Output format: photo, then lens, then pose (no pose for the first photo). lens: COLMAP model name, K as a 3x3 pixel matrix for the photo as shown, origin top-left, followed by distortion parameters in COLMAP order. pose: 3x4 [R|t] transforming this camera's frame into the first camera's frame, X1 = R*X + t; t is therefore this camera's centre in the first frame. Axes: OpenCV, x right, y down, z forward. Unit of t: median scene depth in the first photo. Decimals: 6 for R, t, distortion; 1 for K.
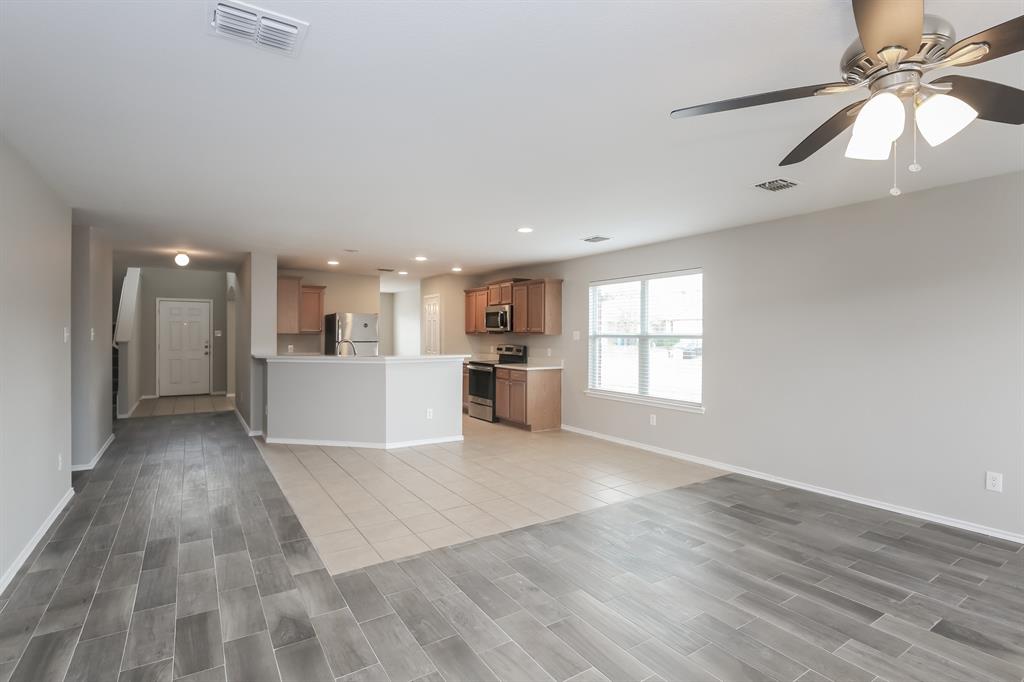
lens RADIAL K [[495.5, 0, 514.9], [0, 495.5, 334.8], [0, 0, 1]] dist [-0.013415, -0.000192]
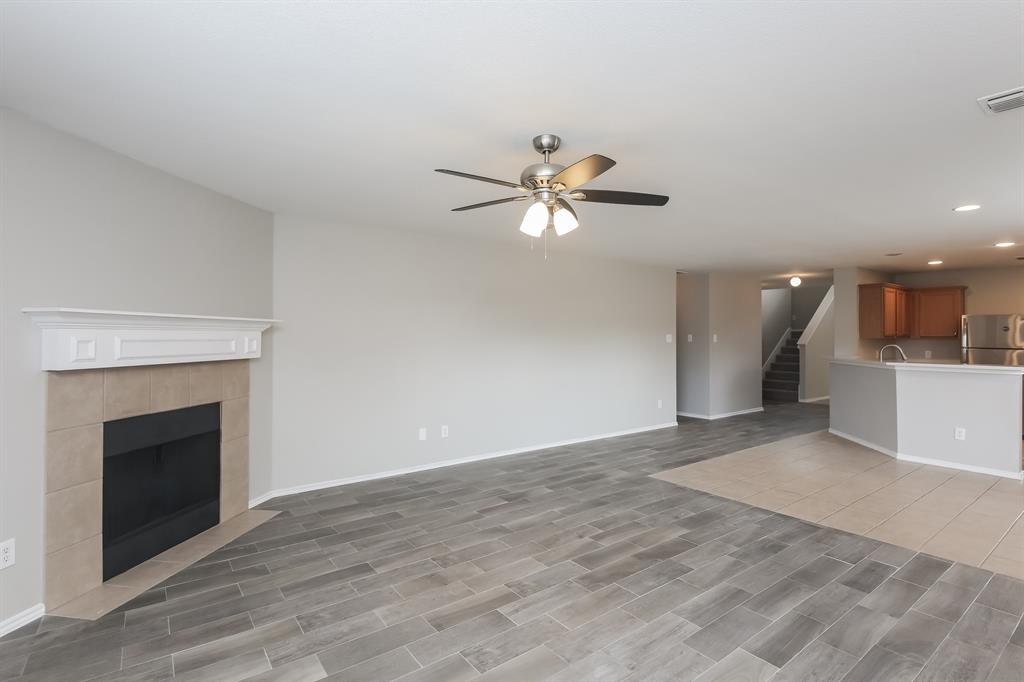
lens RADIAL K [[495.5, 0, 514.9], [0, 495.5, 334.8], [0, 0, 1]] dist [-0.013415, -0.000192]
pose [[0.062455, -0.003143, -0.998043, 1.278232], [-0.006090, 0.999975, -0.003530, -0.004972], [0.998029, 0.006298, 0.062435, 0.393154]]
